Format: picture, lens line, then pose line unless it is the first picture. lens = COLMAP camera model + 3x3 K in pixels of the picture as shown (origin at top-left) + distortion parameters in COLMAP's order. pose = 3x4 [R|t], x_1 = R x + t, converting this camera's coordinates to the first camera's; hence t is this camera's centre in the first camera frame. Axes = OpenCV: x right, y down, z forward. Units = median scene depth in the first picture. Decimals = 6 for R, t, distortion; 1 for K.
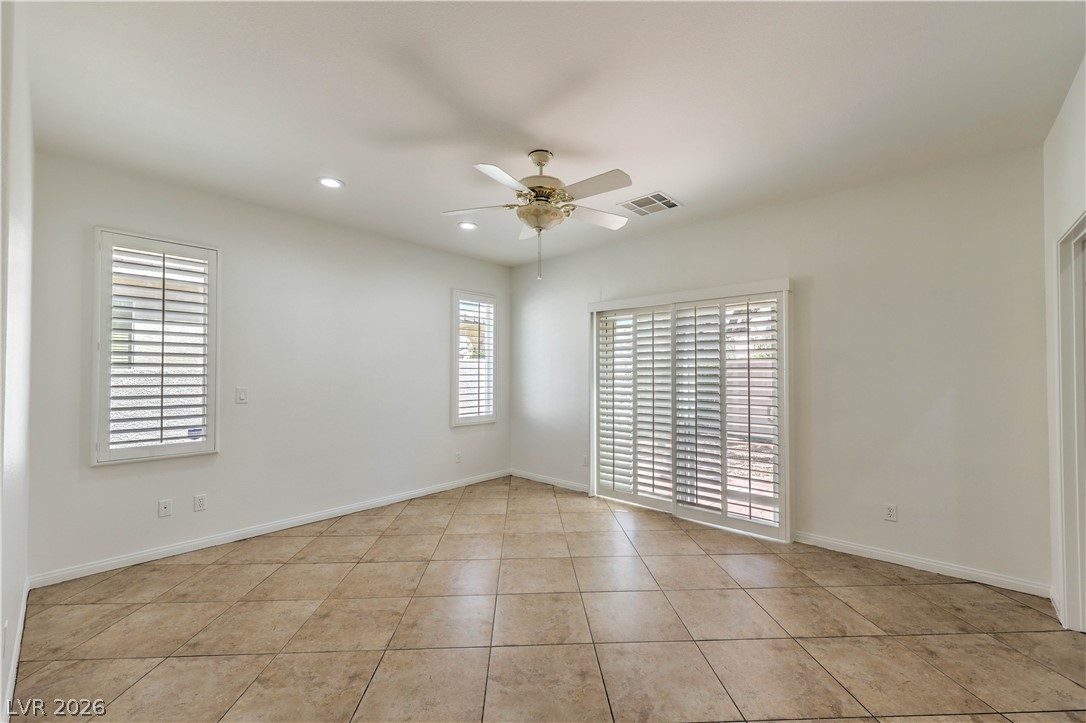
lens RADIAL K [[438.5, 0, 556.1], [0, 438.5, 360.5], [0, 0, 1]] dist [0.004686, -0.000534]
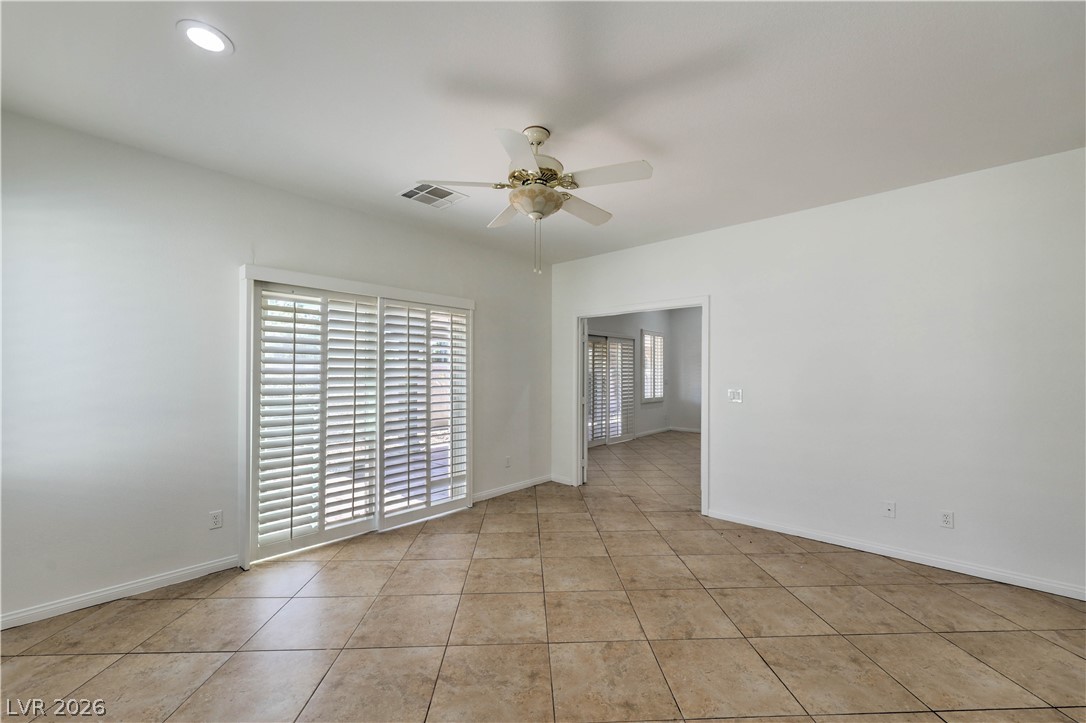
lens RADIAL K [[438.5, 0, 534.6], [0, 438.5, 368.6], [0, 0, 1]] dist [0.004686, -0.000534]
pose [[0.035797, 0.006311, 0.999339, -0.711568], [-0.027883, 0.999597, -0.005314, 0.013935], [-0.998970, -0.027674, 0.035959, 0.739917]]
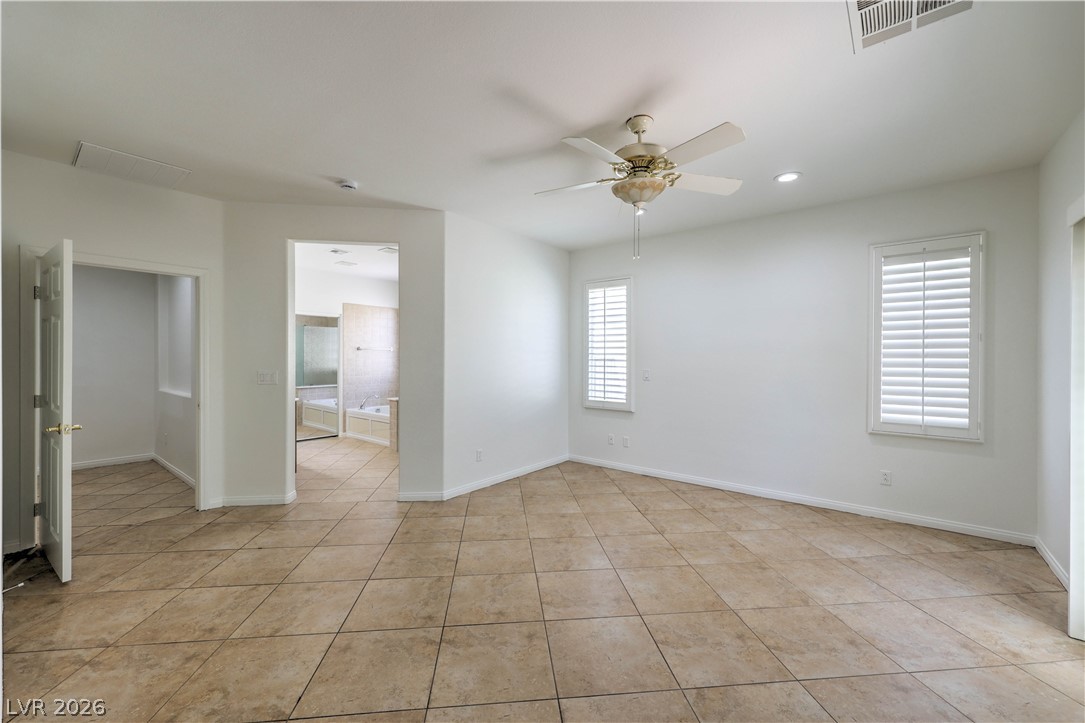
lens RADIAL K [[438.1, 0, 538.4], [0, 438.1, 357.6], [0, 0, 1]] dist [0.004686, -0.000534]
pose [[0.041457, -0.000663, -0.999140, 0.668942], [0.021246, 0.999774, 0.000218, 0.015762], [0.998914, -0.021237, 0.041462, 0.574600]]
